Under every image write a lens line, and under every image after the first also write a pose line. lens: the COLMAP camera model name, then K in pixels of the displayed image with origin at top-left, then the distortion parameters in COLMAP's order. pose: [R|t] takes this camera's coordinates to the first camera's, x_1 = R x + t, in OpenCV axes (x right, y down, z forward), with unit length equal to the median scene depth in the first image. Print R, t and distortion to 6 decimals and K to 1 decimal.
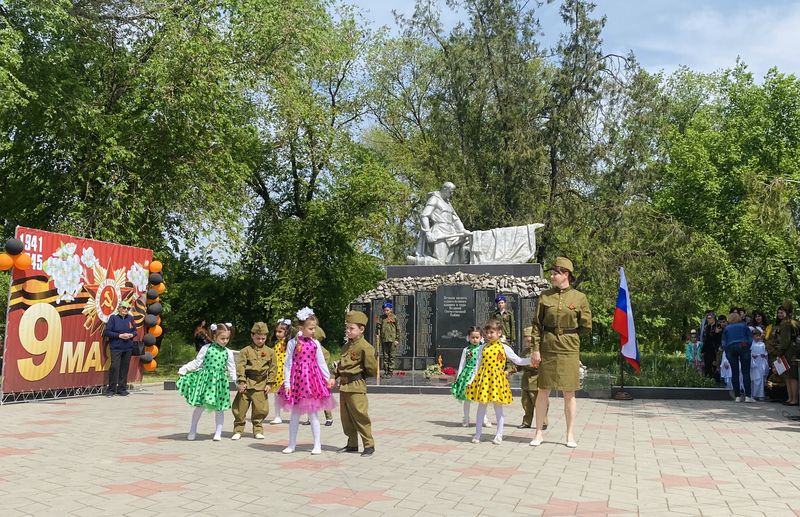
lens RADIAL K [[828.0, 0, 423.4], [0, 828.0, 262.5], [0, 0, 1]] dist [0.185555, -0.585260]
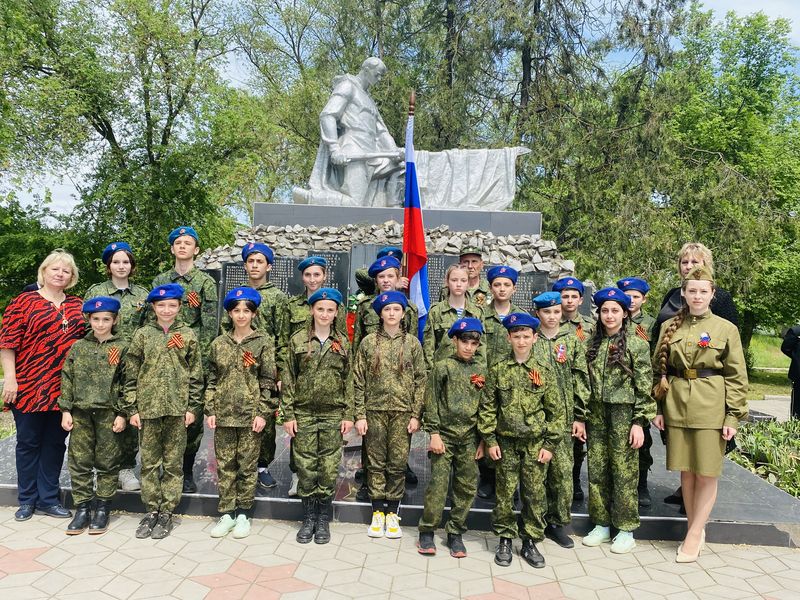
lens RADIAL K [[669.7, 0, 400.0], [0, 669.7, 300.0], [0, 0, 1]] dist [0.068880, -0.120491]
pose [[0.984344, 0.037330, 0.172259, -0.024545], [-0.052228, 0.995198, 0.082785, 0.026192], [-0.168341, -0.090486, 0.981567, 0.559456]]
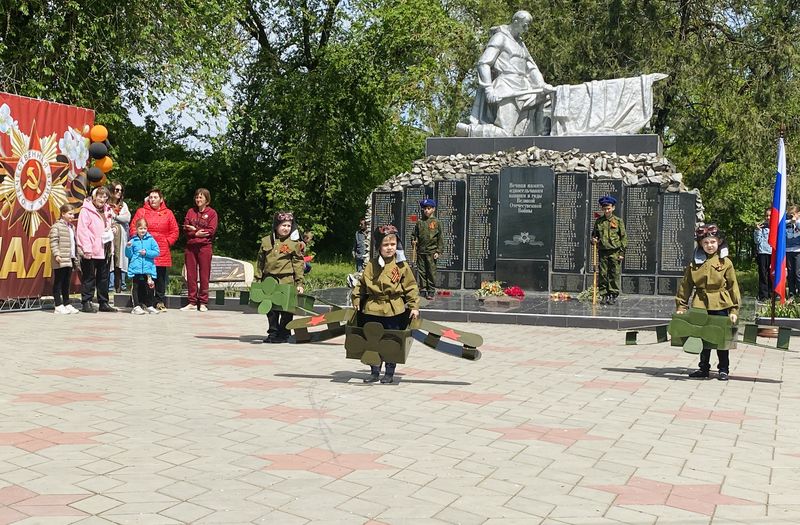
lens RADIAL K [[1169.4, 0, 355.3], [0, 1169.4, 277.1], [0, 0, 1]] dist [0.249893, -0.821587]
pose [[0.993260, 0.021151, -0.113965, 0.010374], [-0.007714, 0.993092, 0.117083, 0.005210], [0.115654, -0.115414, 0.986562, 0.021259]]
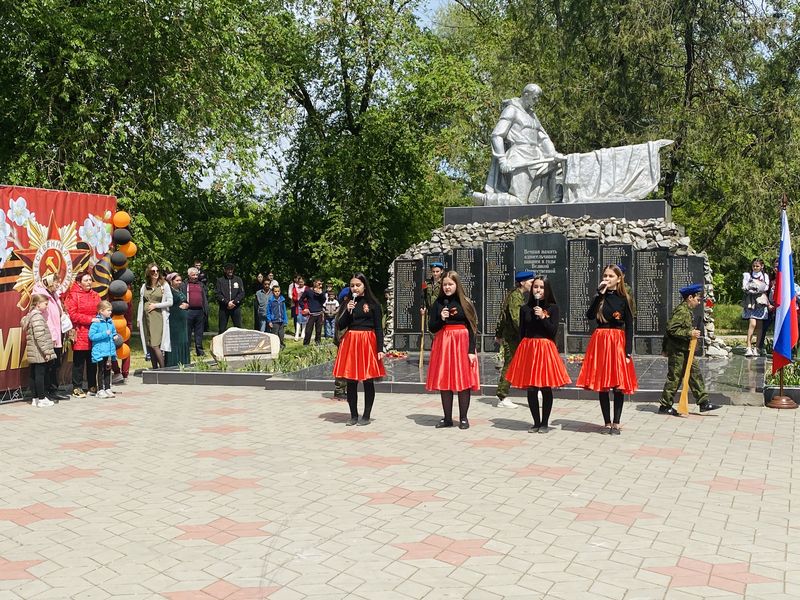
lens RADIAL K [[1030.6, 0, 400.0], [0, 1030.6, 300.0], [0, 0, 1]] dist [0.234516, -0.810517]
pose [[0.991878, -0.008445, -0.126911, 0.030643], [0.022912, 0.993334, 0.112972, -0.018538], [0.125111, -0.114962, 0.985460, 0.105542]]
